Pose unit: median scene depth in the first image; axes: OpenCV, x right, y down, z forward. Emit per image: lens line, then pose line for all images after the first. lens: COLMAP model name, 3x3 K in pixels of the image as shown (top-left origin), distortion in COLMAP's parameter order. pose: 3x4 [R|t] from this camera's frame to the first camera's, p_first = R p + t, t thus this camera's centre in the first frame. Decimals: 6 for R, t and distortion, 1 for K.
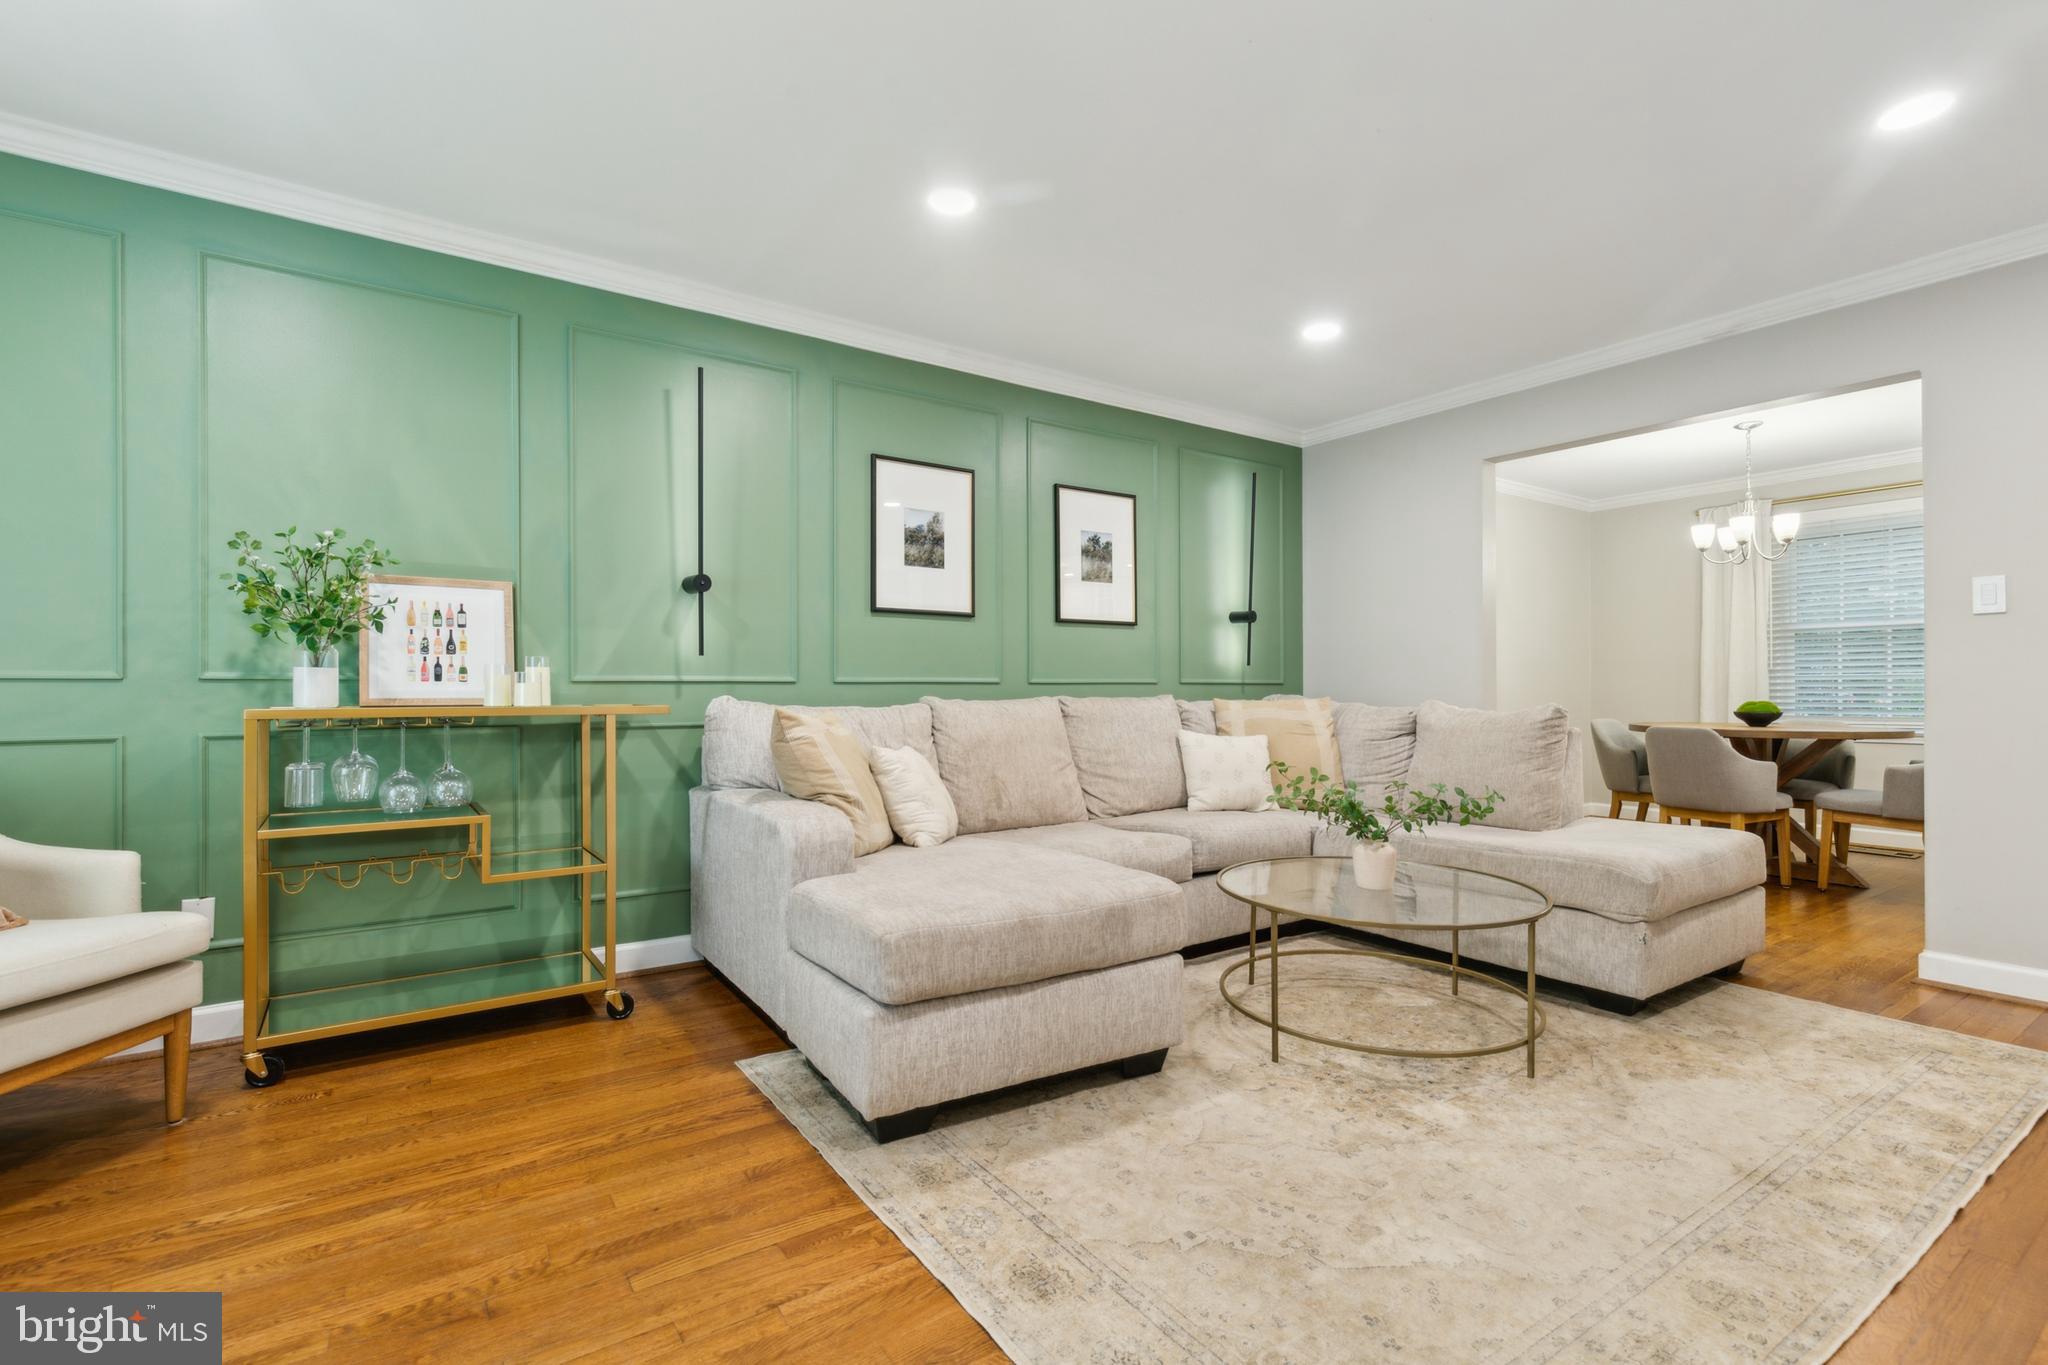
lens RADIAL K [[928.7, 0, 1022.7], [0, 928.7, 691.1], [0, 0, 1]] dist [0.004135, -0.001668]
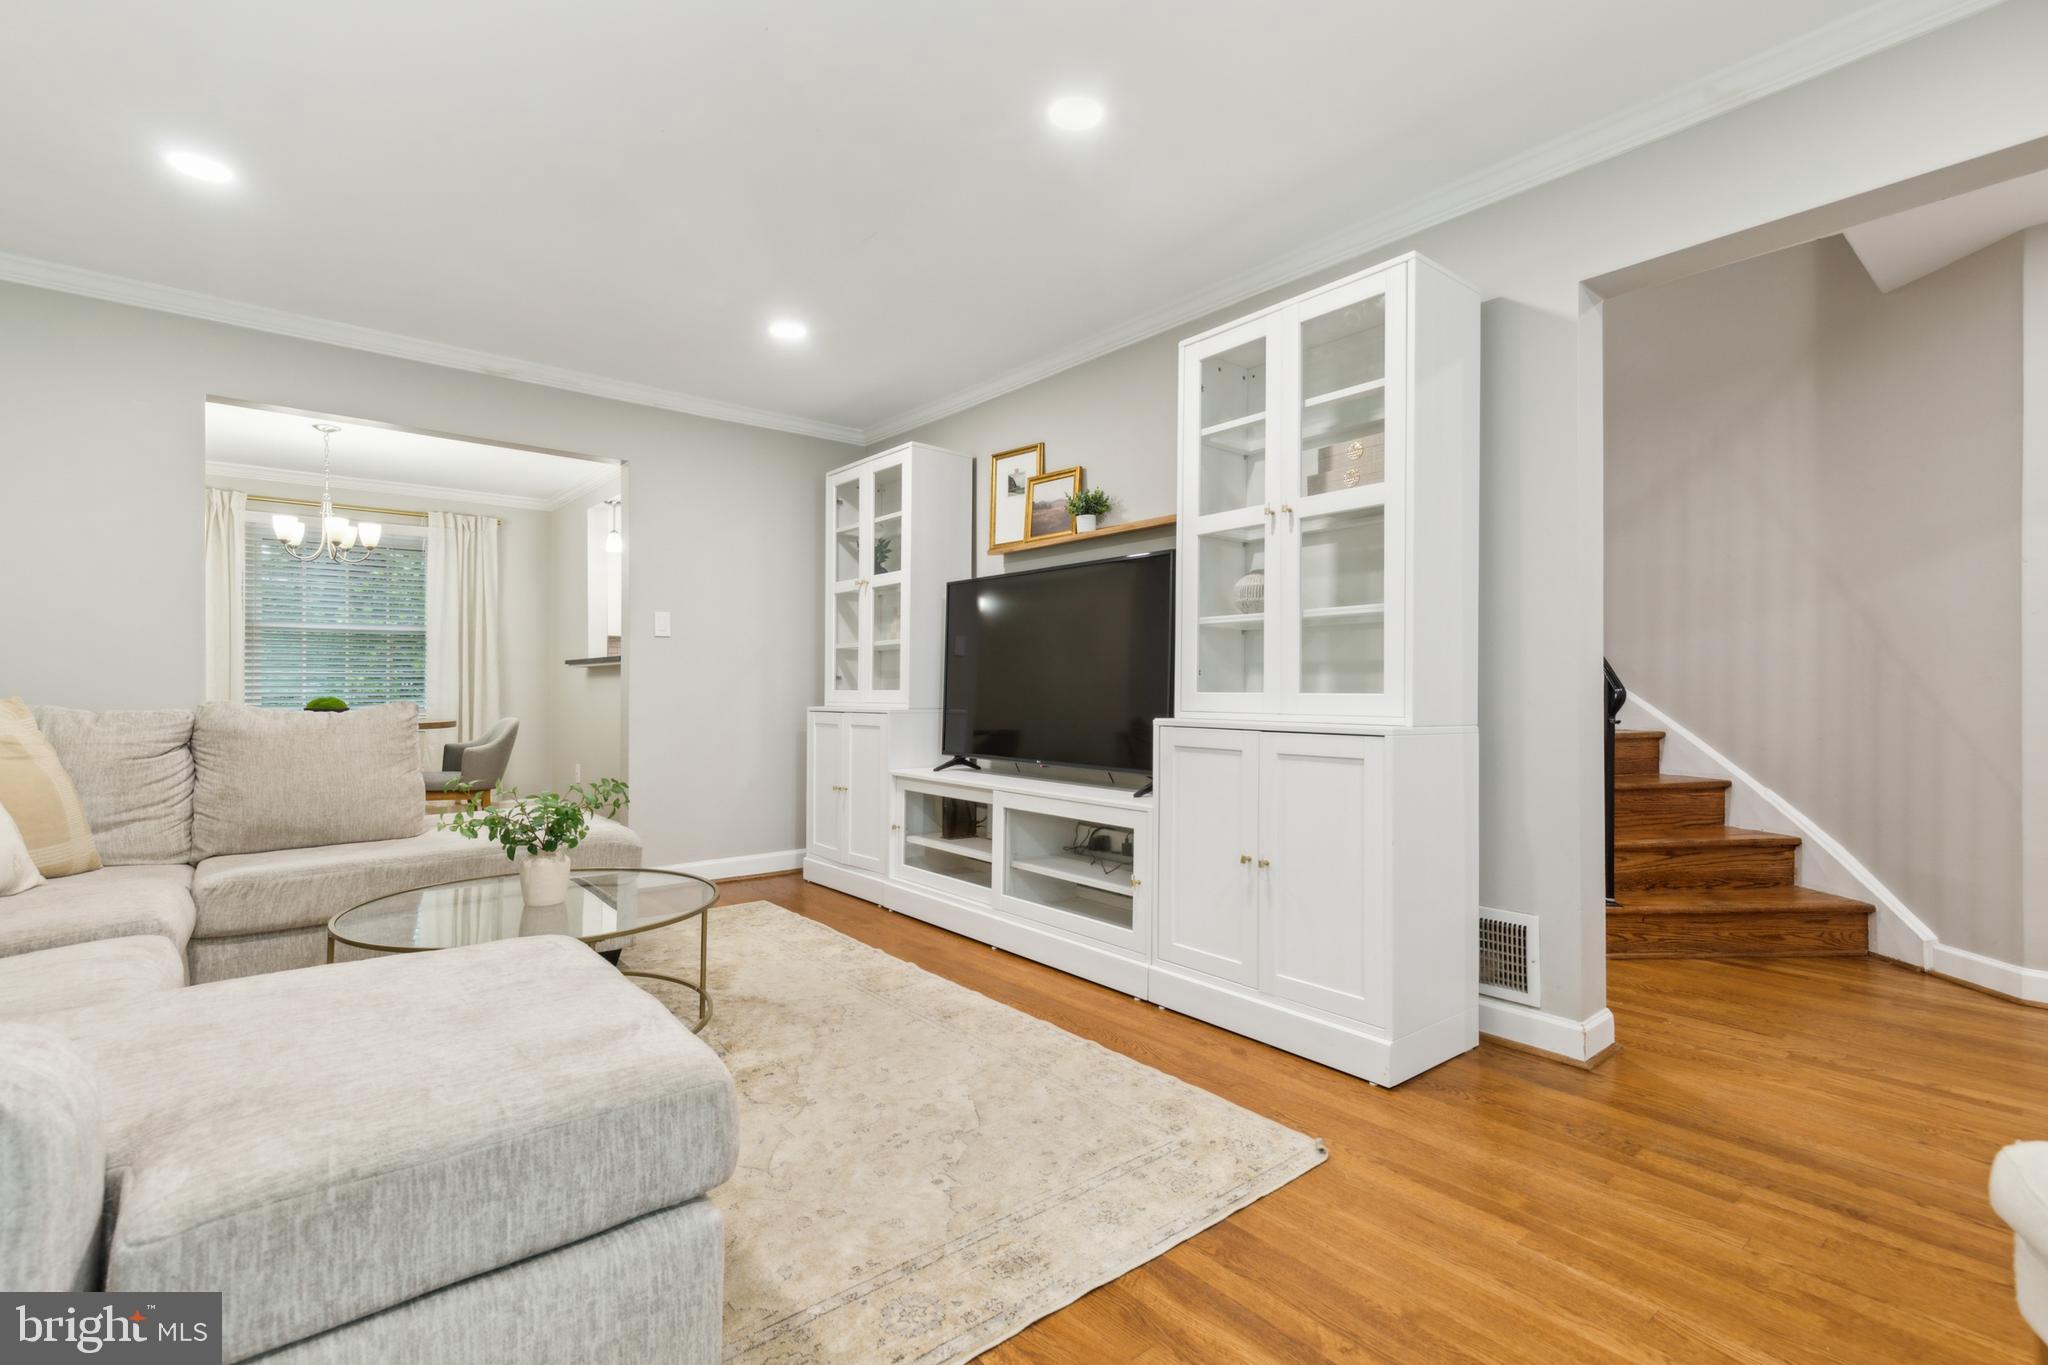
lens RADIAL K [[928.7, 0, 1020.3], [0, 928.7, 683.8], [0, 0, 1]] dist [0.004135, -0.001668]
pose [[-0.089076, 0.006449, 0.996004, -0.433485], [0.000614, 0.999979, -0.006420, 0.002406], [-0.996025, 0.000039, -0.089078, 0.468595]]
